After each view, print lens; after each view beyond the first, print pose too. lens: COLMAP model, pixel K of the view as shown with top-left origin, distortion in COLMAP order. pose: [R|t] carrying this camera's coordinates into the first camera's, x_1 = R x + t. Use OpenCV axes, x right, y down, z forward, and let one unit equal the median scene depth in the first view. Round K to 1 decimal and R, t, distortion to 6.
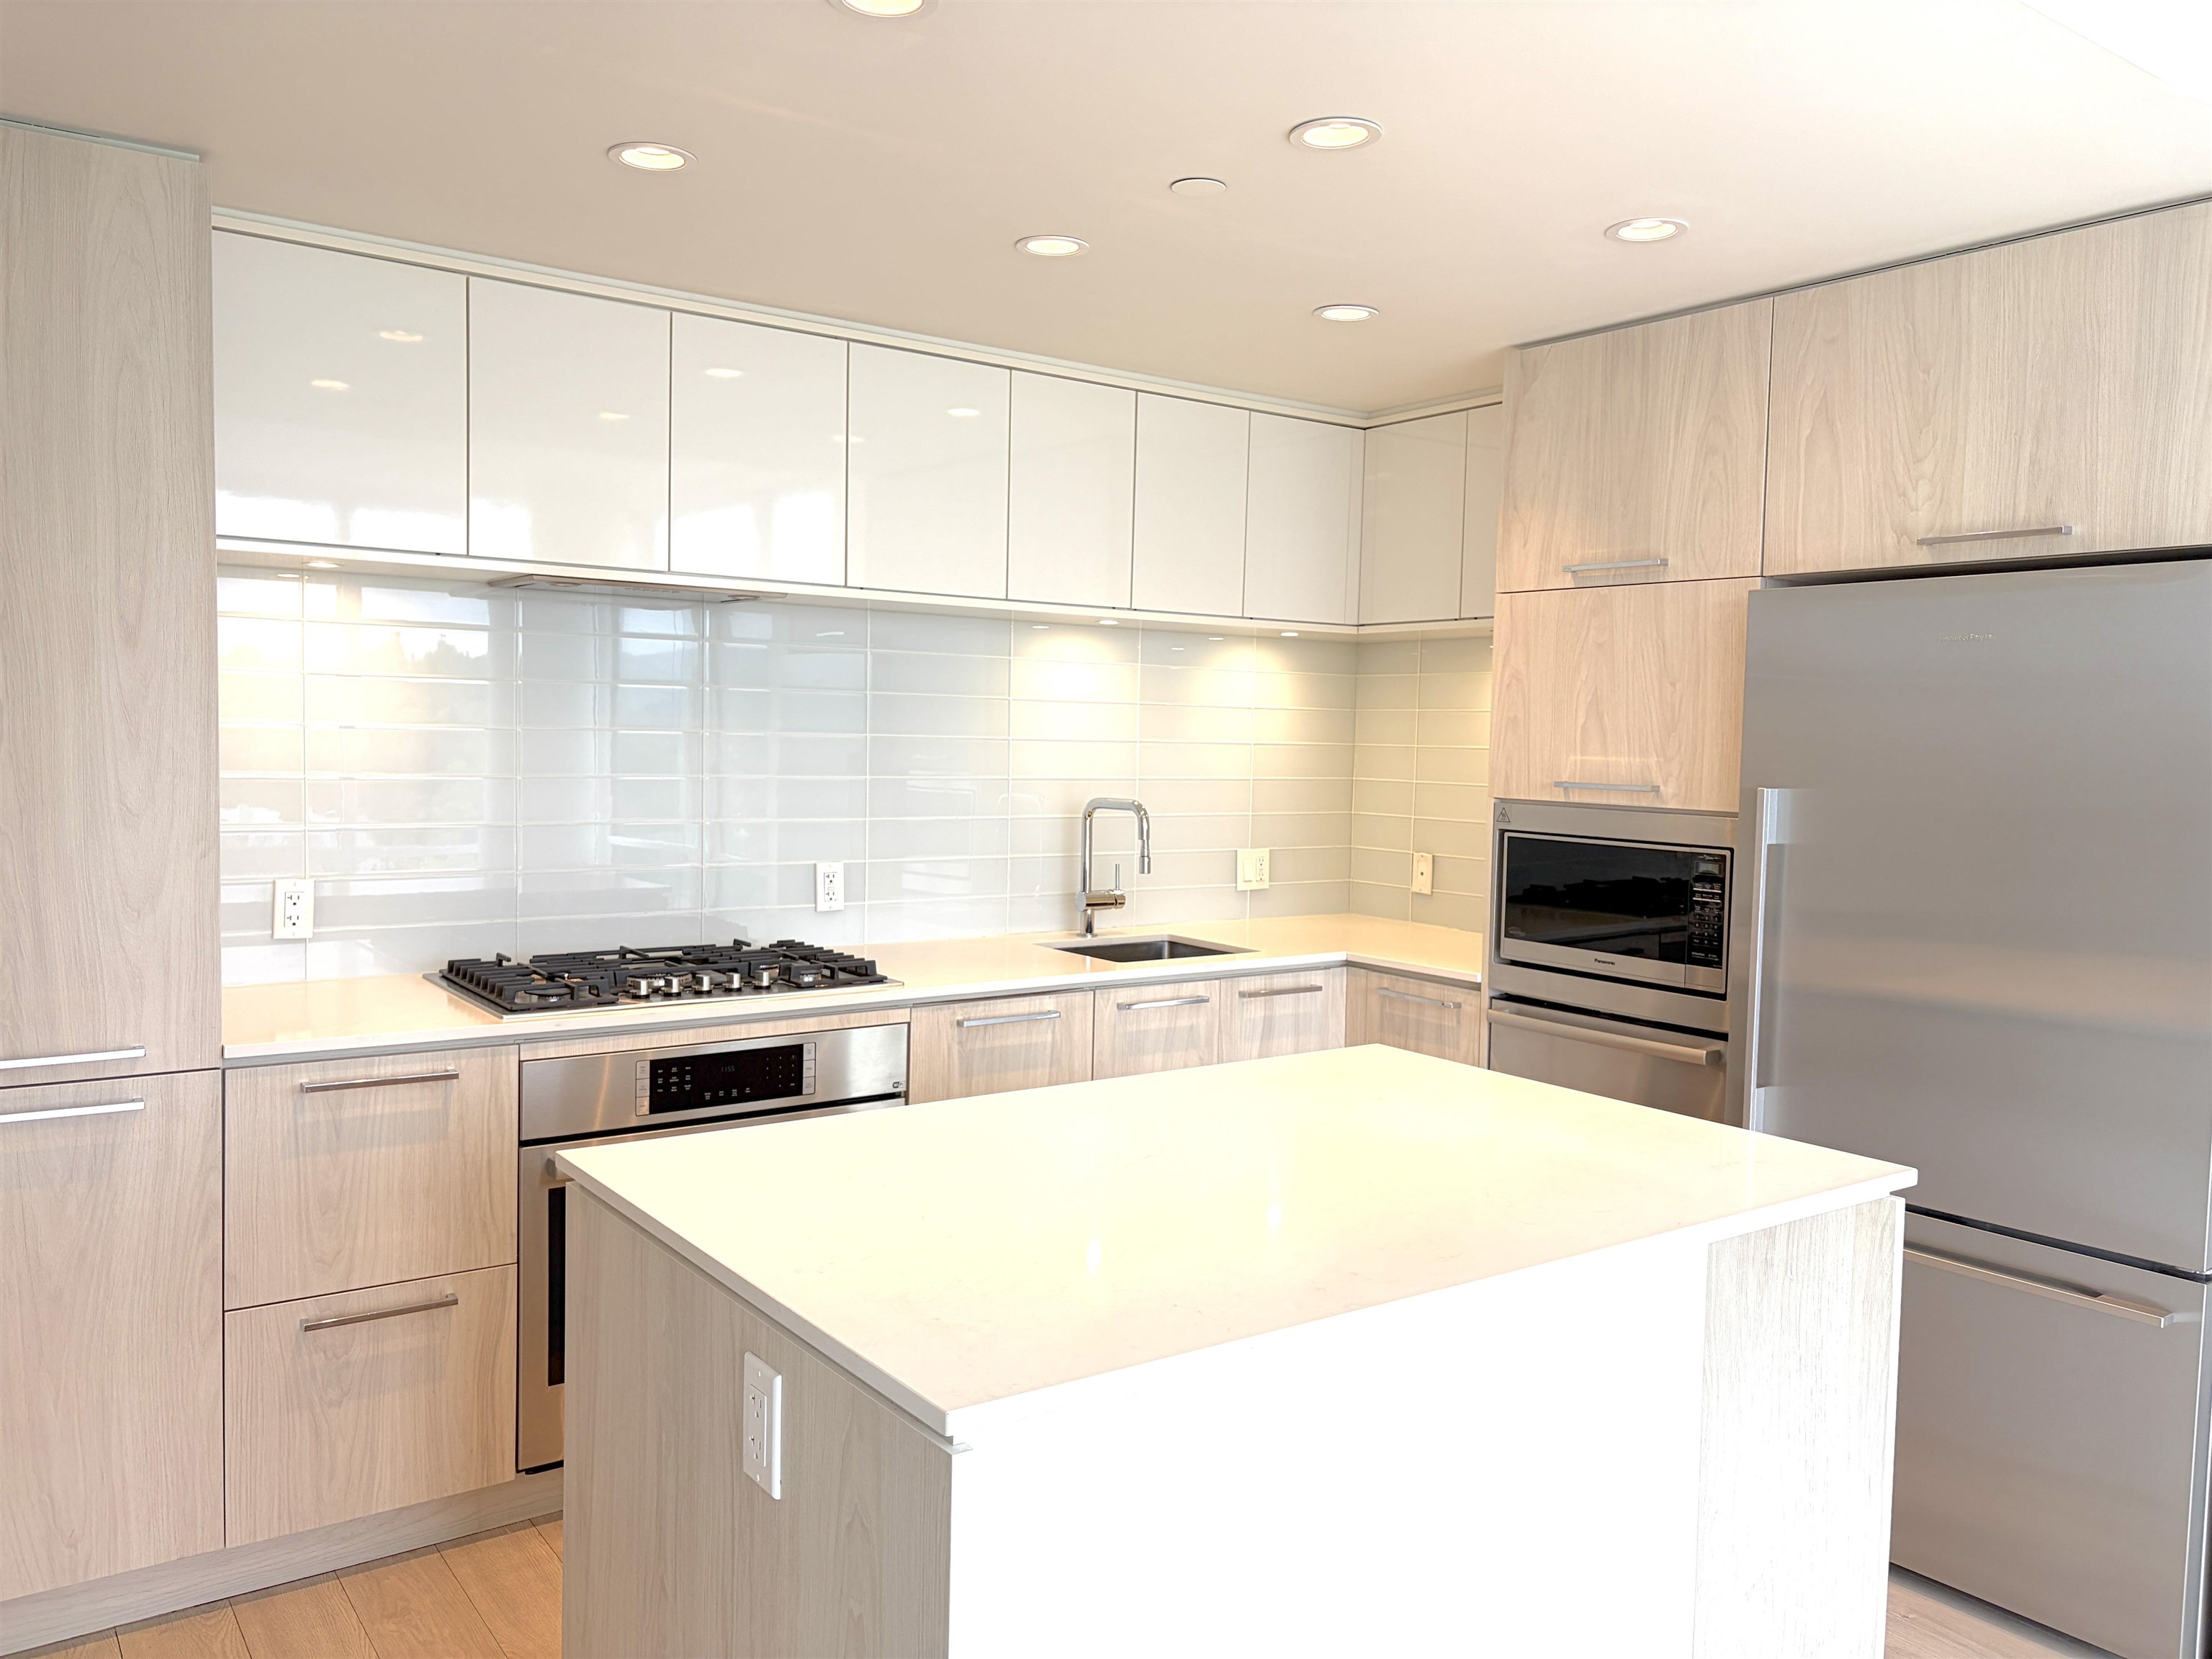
lens RADIAL K [[1671.4, 0, 1138.1], [0, 1671.4, 814.5], [0, 0, 1]] dist [0.020757, -0.006664]
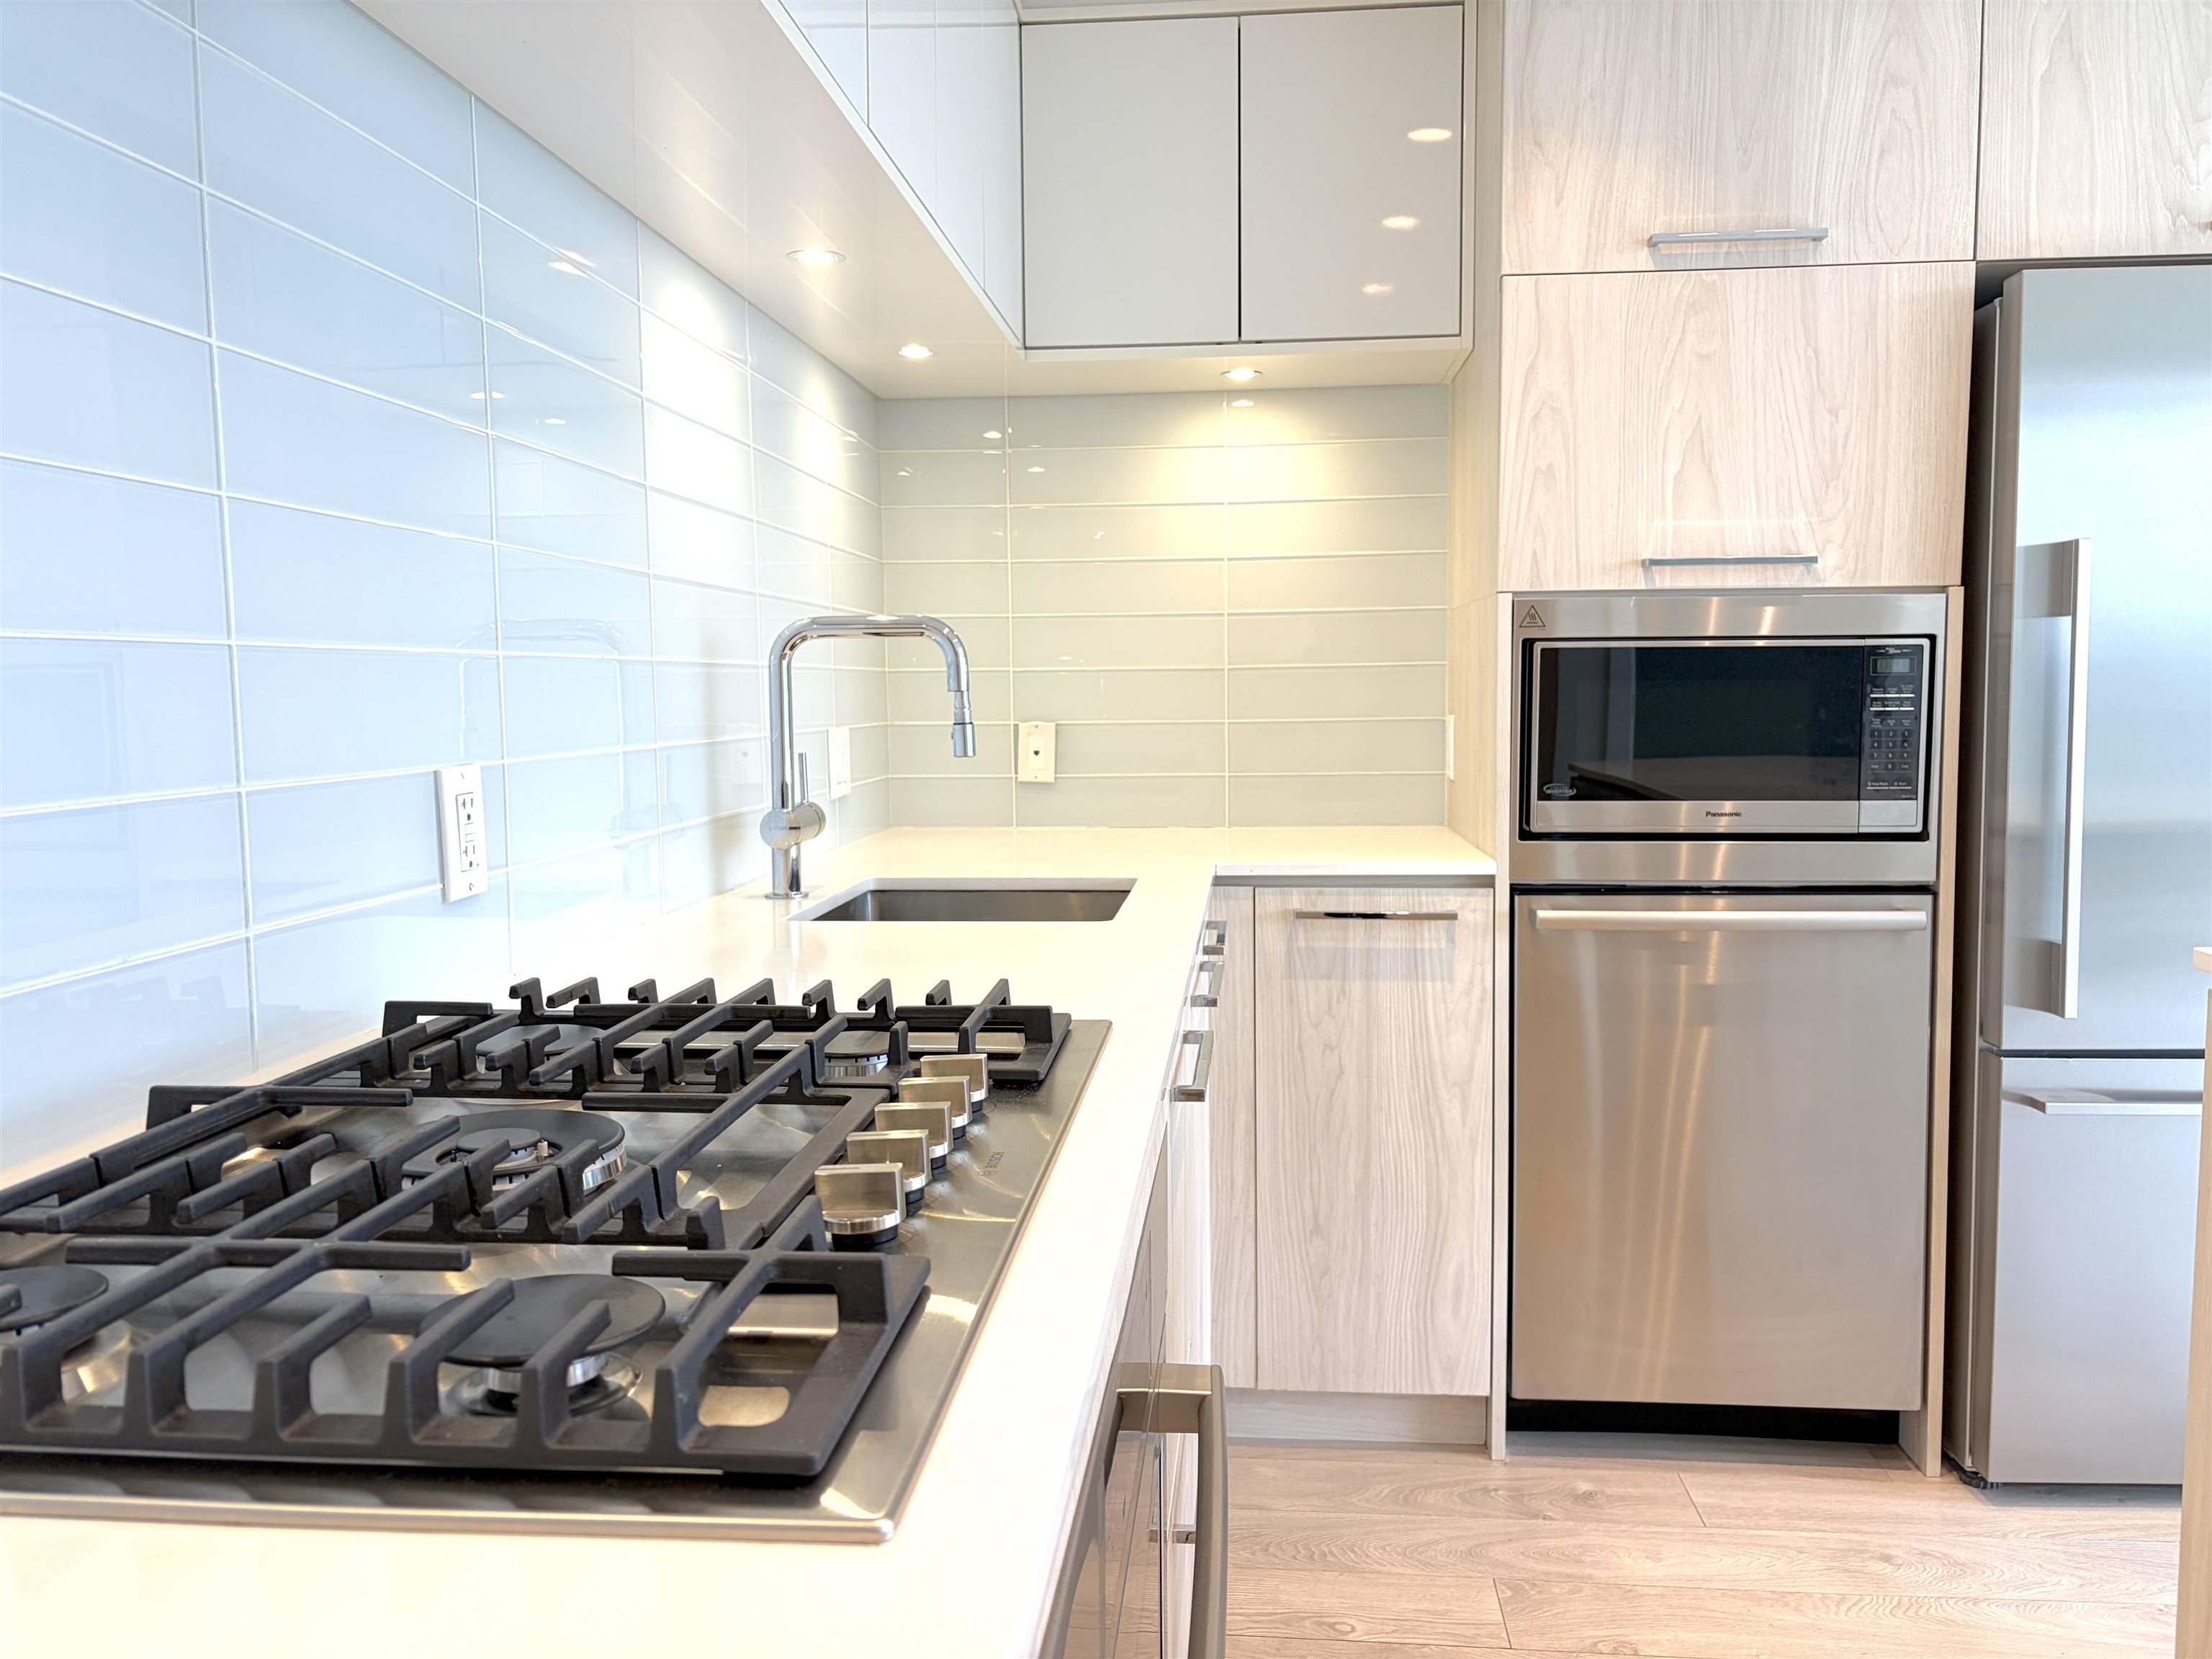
lens RADIAL K [[1671.4, 0, 1138.1], [0, 1671.4, 814.5], [0, 0, 1]] dist [0.020757, -0.006664]
pose [[0.656828, -0.088722, 0.748802, -0.411053], [0.062126, 0.996045, 0.063522, 0.028219], [-0.751477, 0.004797, 0.659742, 0.722220]]
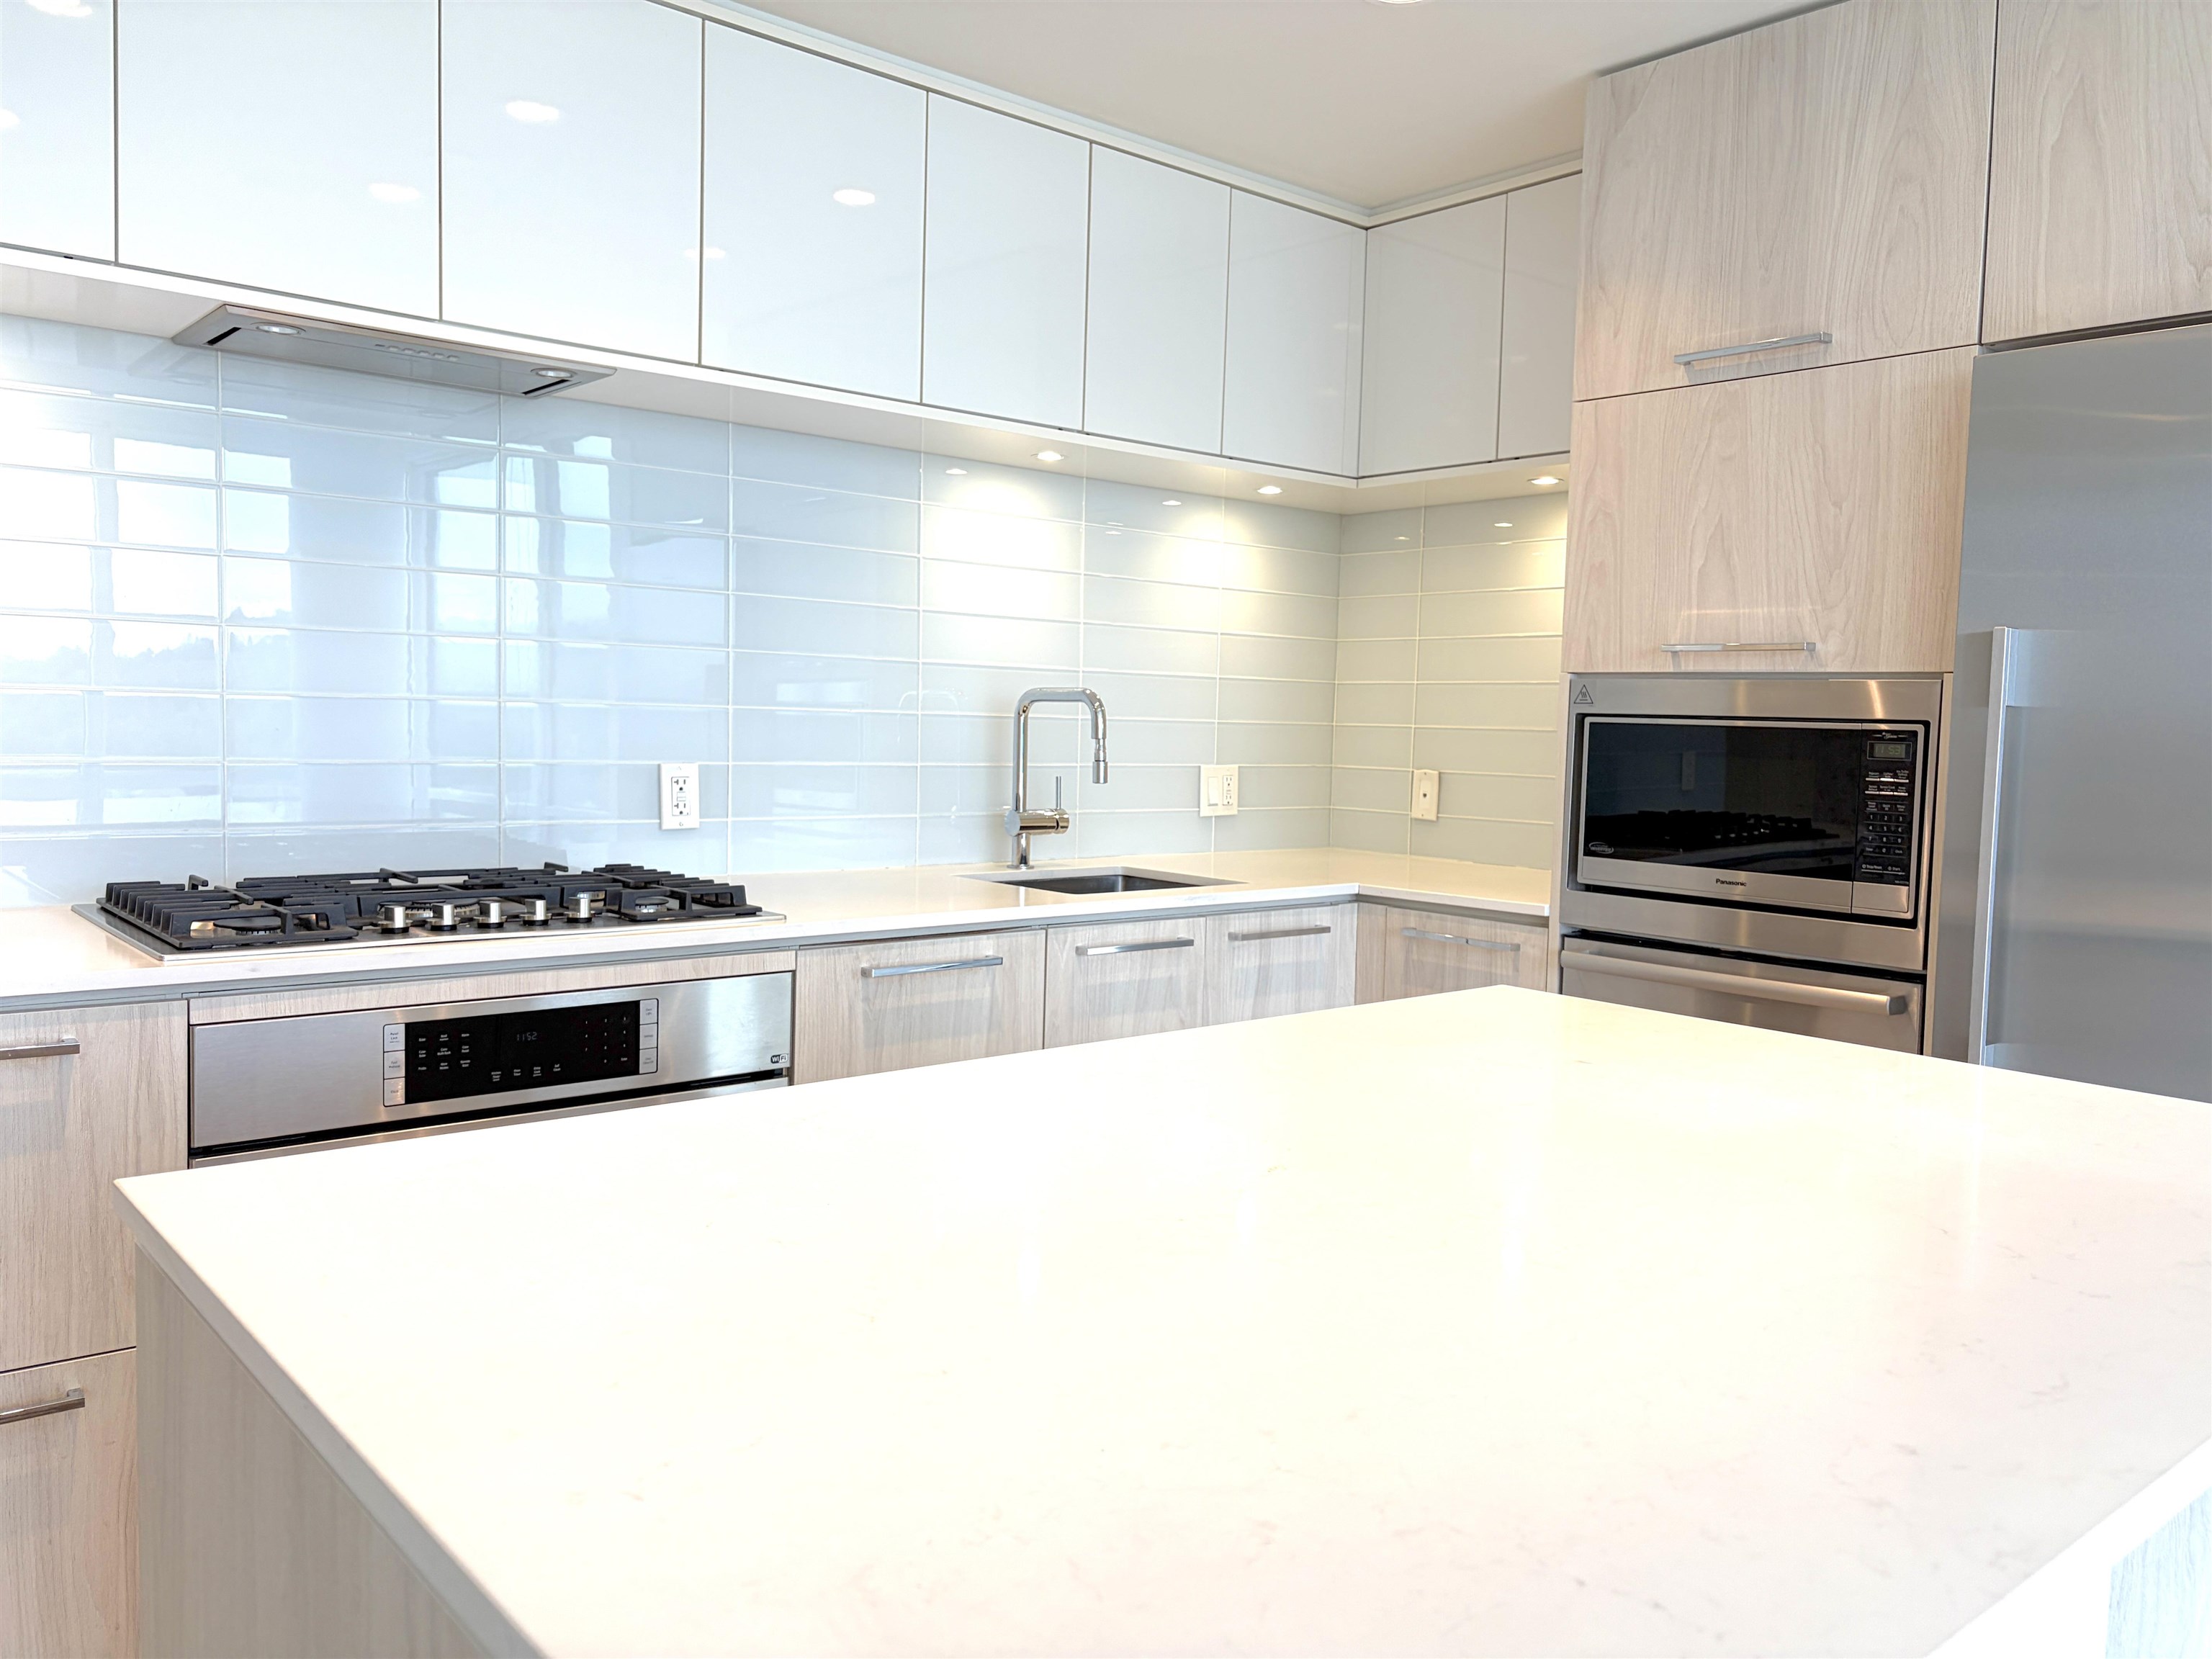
lens RADIAL K [[1674.7, 0, 1141.6], [0, 1674.7, 833.0], [0, 0, 1]] dist [-0.017676, 0.037453]
pose [[0.996487, -0.002671, 0.083708, -0.047883], [0.000971, 0.999792, 0.020350, 0.050401], [-0.083745, -0.020197, 0.996282, 0.275206]]
